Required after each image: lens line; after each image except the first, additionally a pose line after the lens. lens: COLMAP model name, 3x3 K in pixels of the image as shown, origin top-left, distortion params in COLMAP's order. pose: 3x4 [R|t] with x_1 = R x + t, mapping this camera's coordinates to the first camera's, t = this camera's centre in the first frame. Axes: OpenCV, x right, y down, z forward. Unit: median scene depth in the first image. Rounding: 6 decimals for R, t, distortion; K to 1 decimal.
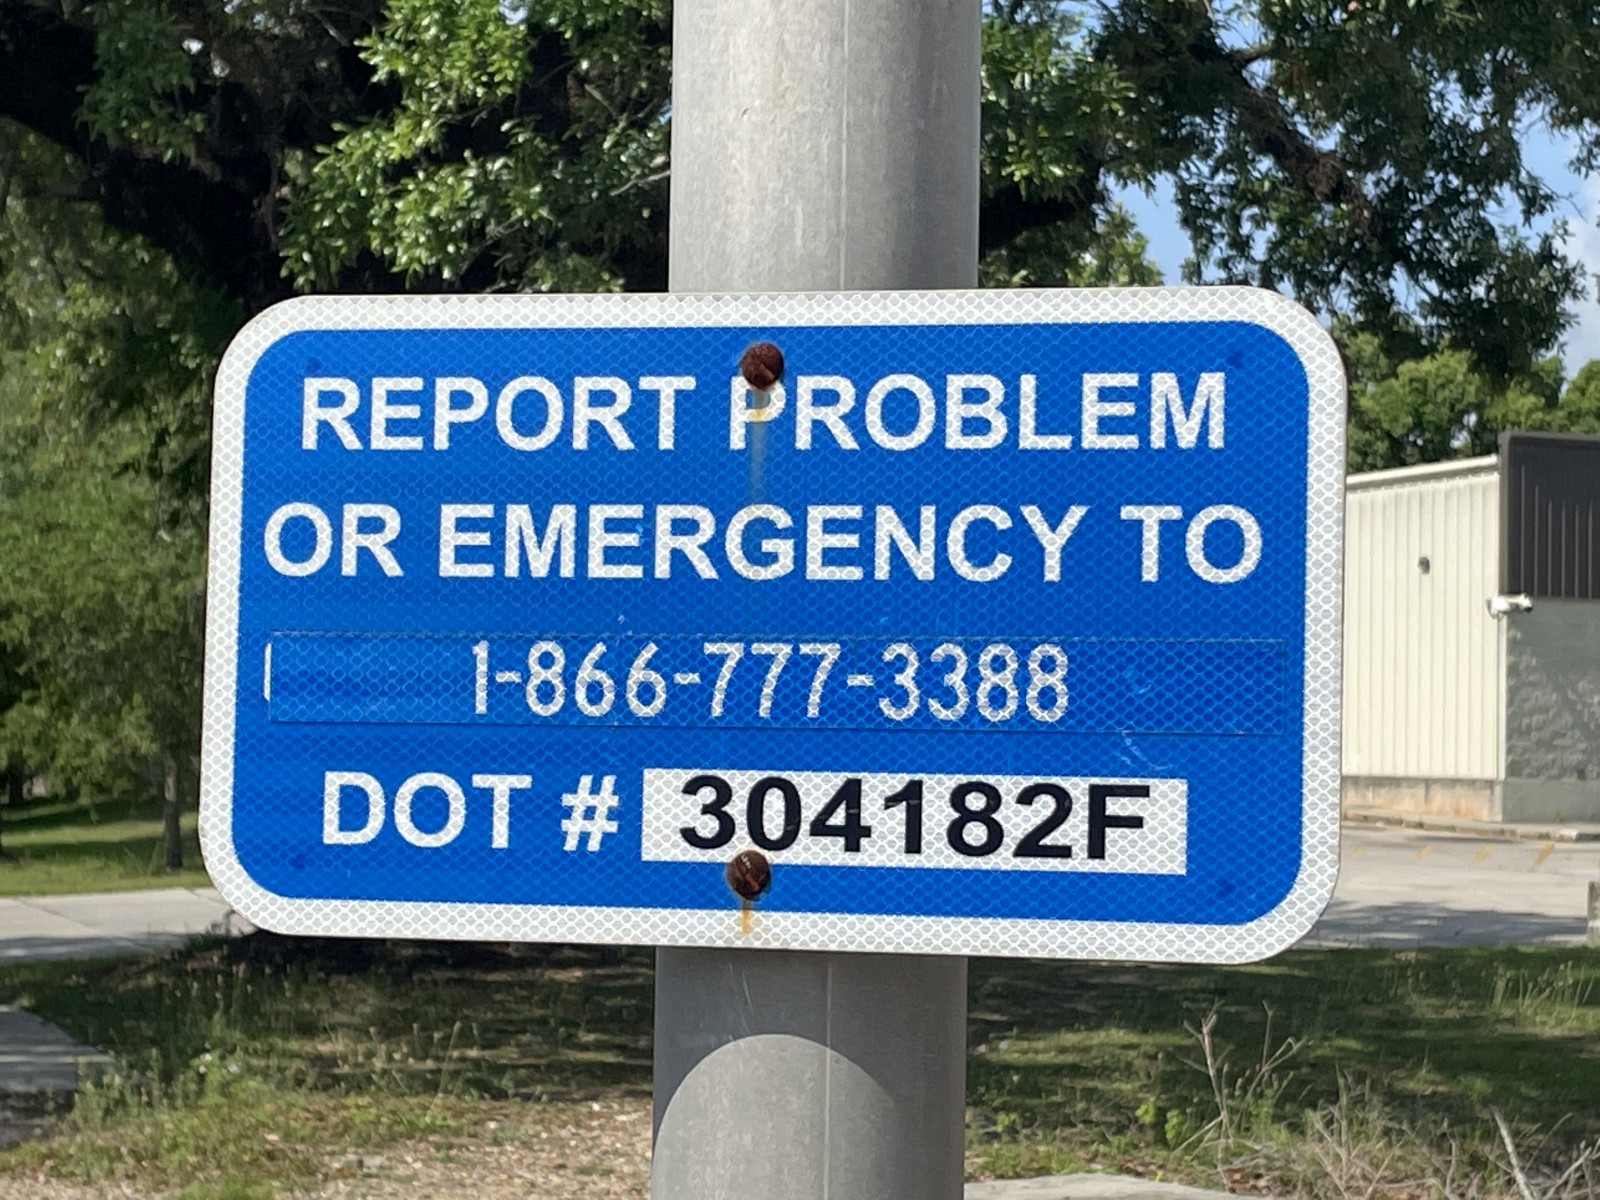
lens RADIAL K [[3816.2, 0, 861.9], [0, 3816.2, 609.6], [0, 0, 1]] dist [0.367736, 0.000000]
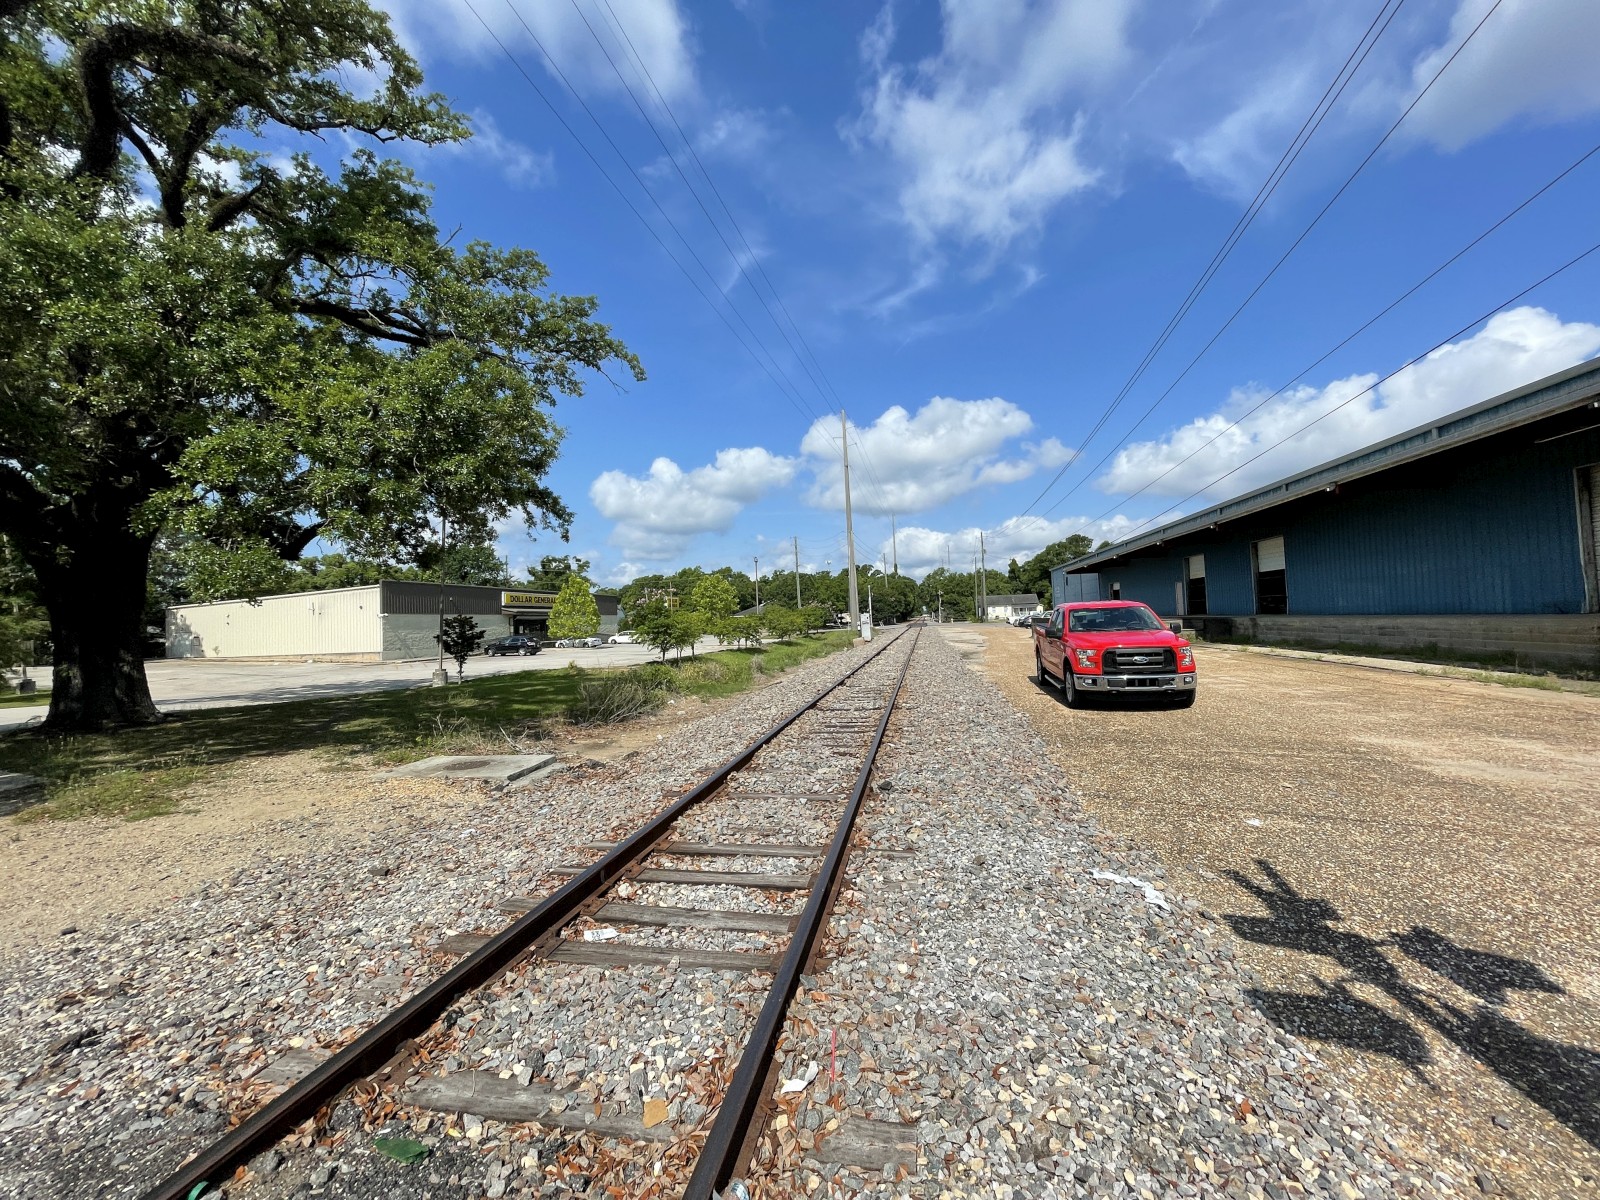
lens RADIAL K [[651.2, 0, 826.0], [0, 651.2, 597.6], [0, 0, 1]] dist [-0.002591, 0.000822]
pose [[0.699952, -0.013307, 0.714066, -1.501560], [0.027390, 0.999591, -0.008221, -0.099416], [-0.713664, 0.025312, 0.700030, 2.012175]]
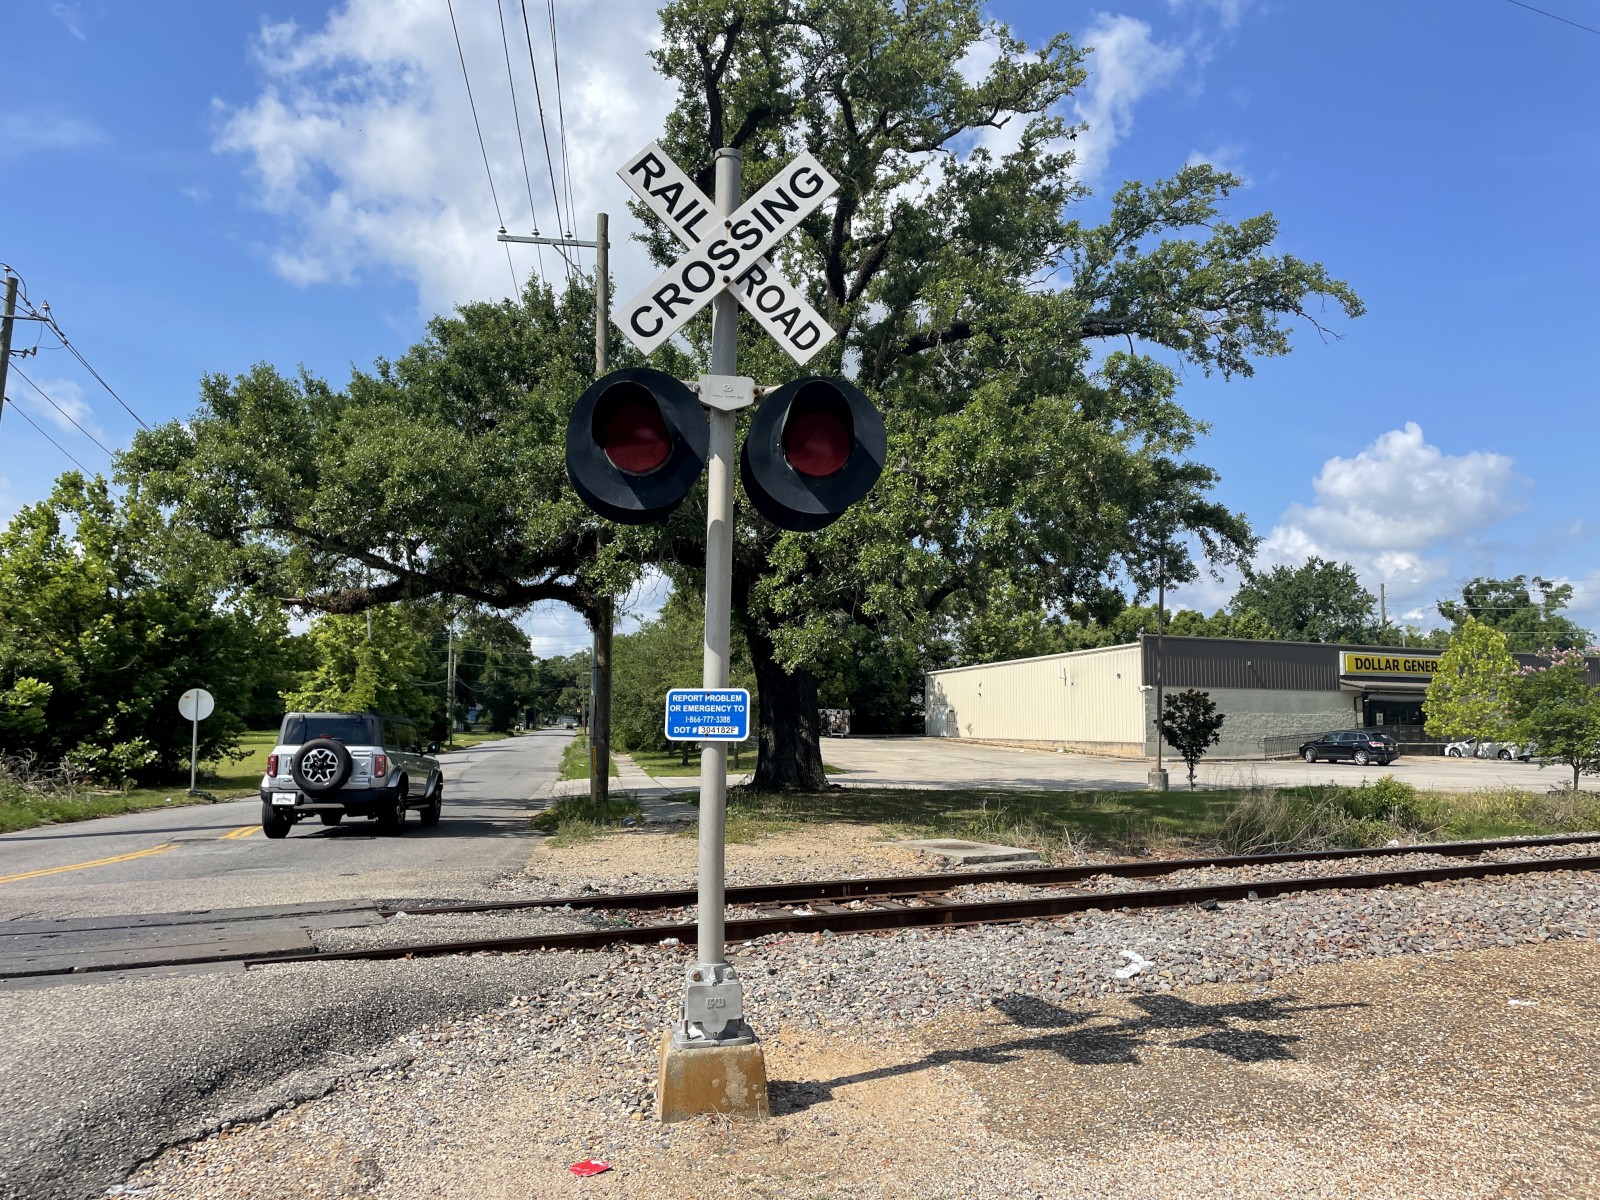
lens RADIAL K [[1213.8, 0, 810.5], [0, 1213.8, 597.8], [0, 0, 1]] dist [0.045445, -0.002834]
pose [[0.992608, -0.018686, -0.119914, 0.792555], [0.009503, 0.997009, -0.076704, -0.070479], [0.120989, 0.074997, 0.989817, -2.934295]]
